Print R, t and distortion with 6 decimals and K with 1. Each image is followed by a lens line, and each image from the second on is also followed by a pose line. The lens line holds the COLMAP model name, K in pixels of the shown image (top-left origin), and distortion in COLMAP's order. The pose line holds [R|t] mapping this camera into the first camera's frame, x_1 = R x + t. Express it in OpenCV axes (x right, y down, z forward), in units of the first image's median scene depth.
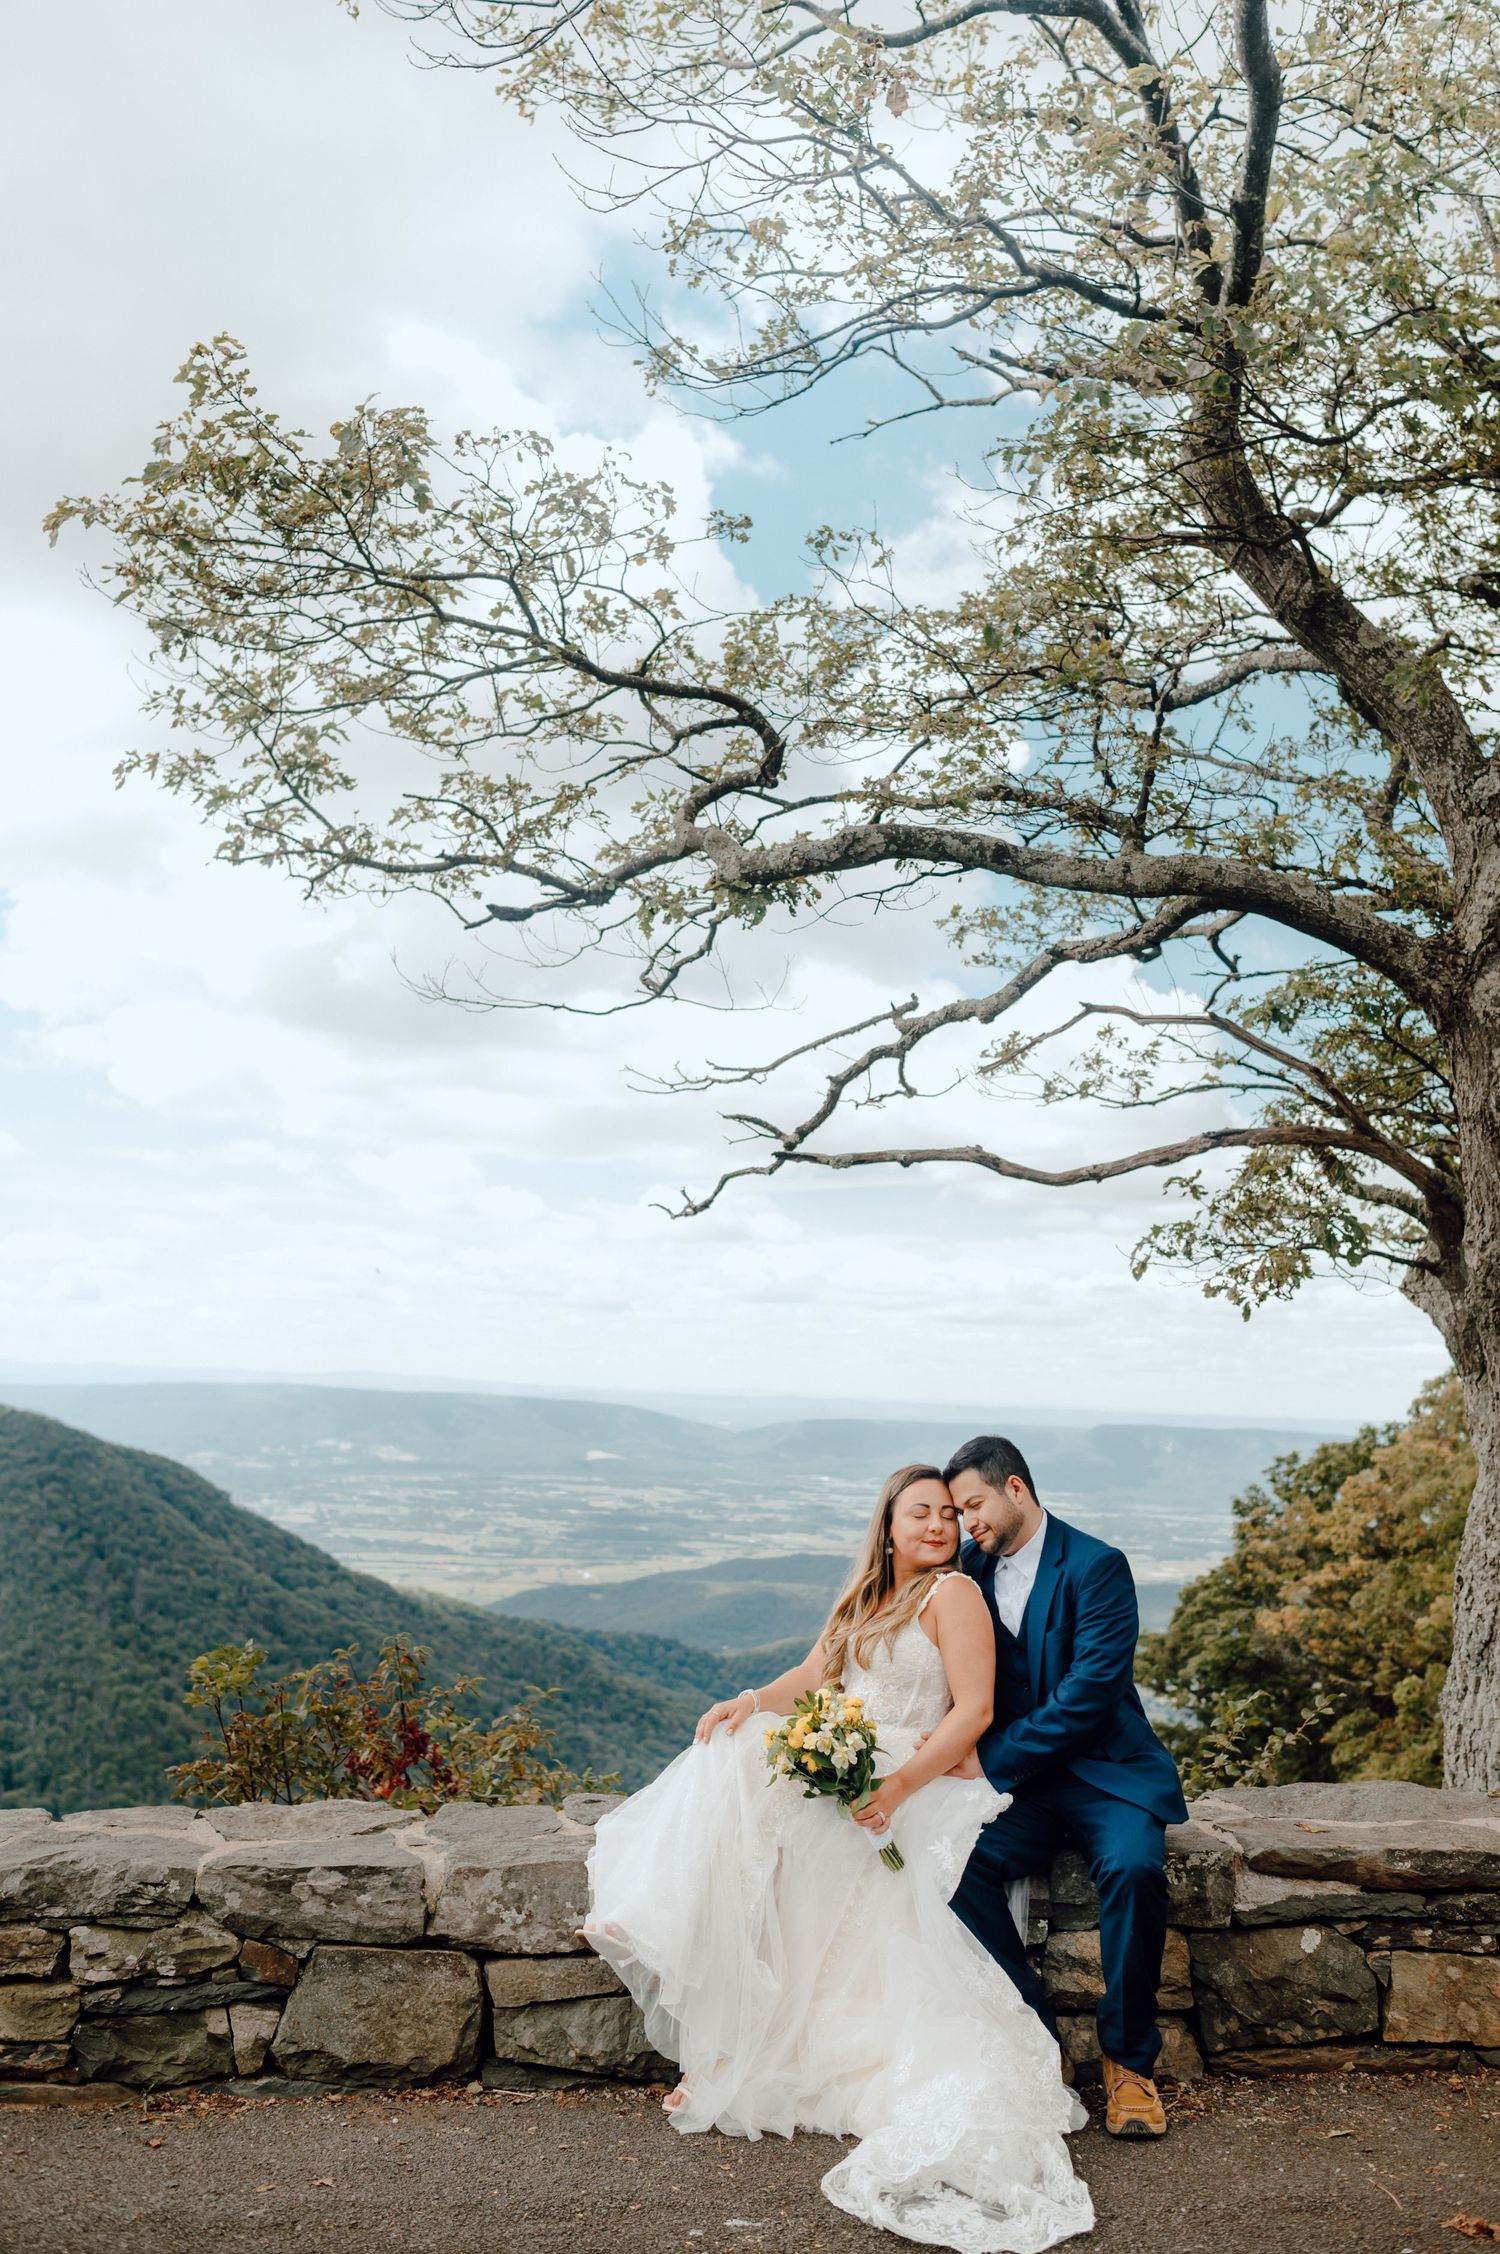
lens RADIAL K [[1888.7, 0, 688.5], [0, 1888.7, 974.1], [0, 0, 1]] dist [-0.003296, -0.003734]
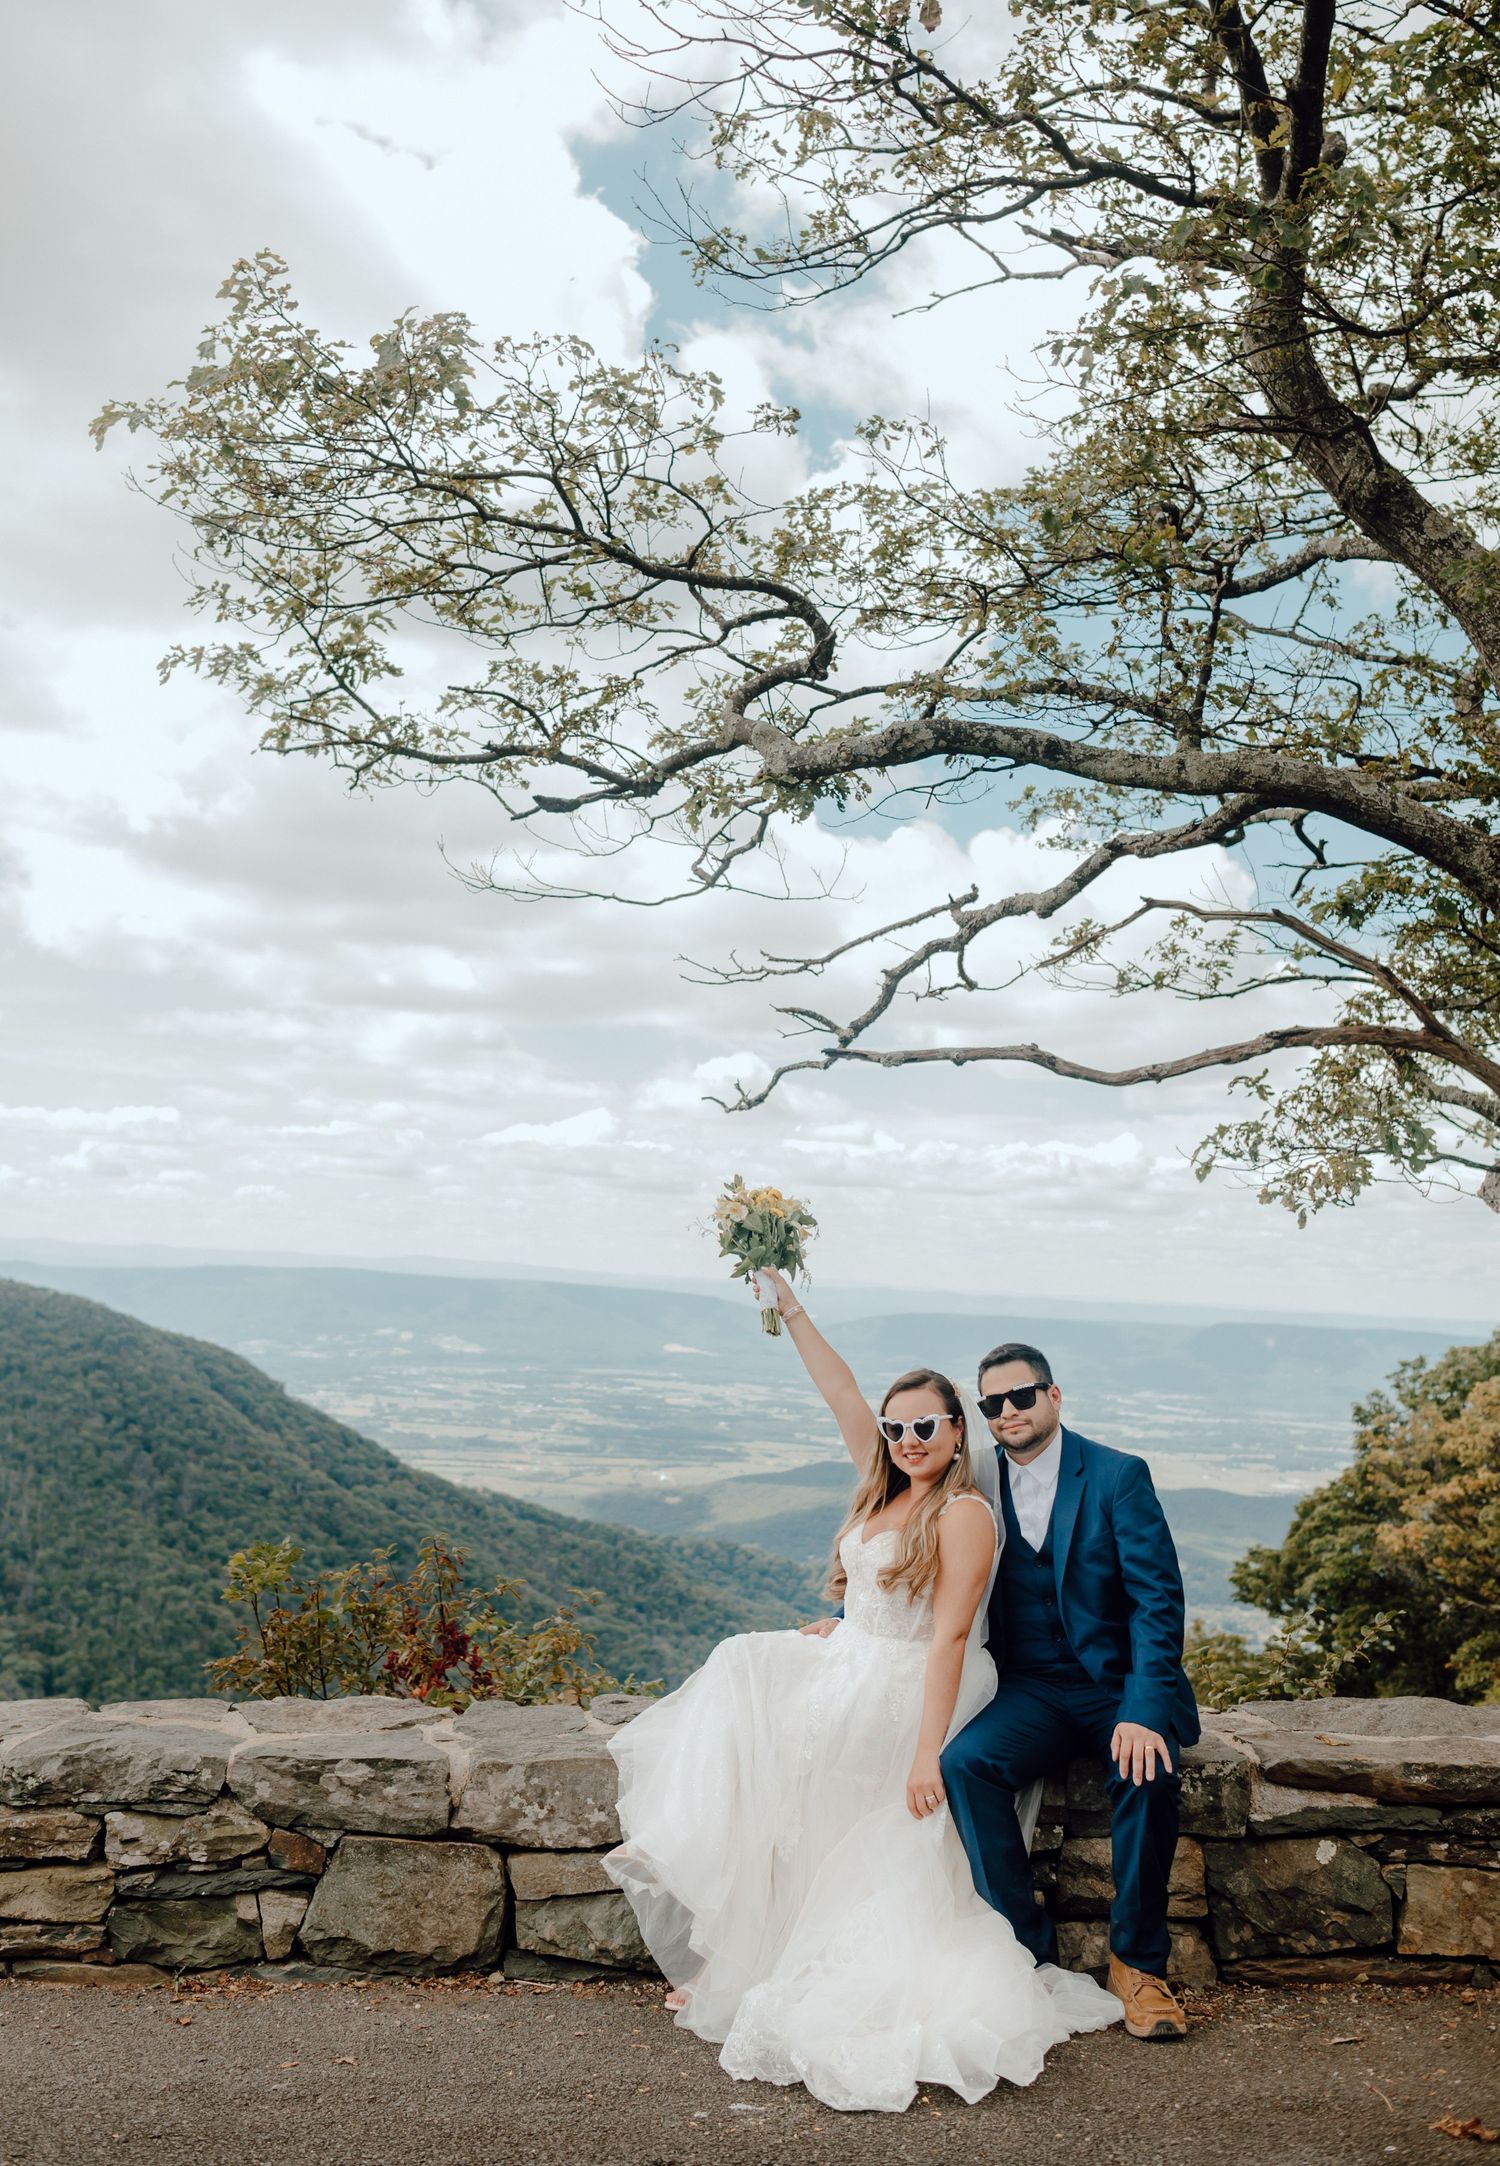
lens RADIAL K [[2129.5, 0, 750.1], [0, 2129.5, 795.6], [0, 0, 1]] dist [-0.004489, -0.000913]
pose [[0.999523, 0.005324, -0.030431, 0.040477], [-0.005383, 0.999984, -0.001829, -0.035863], [0.030421, 0.001992, 0.999535, -0.108941]]
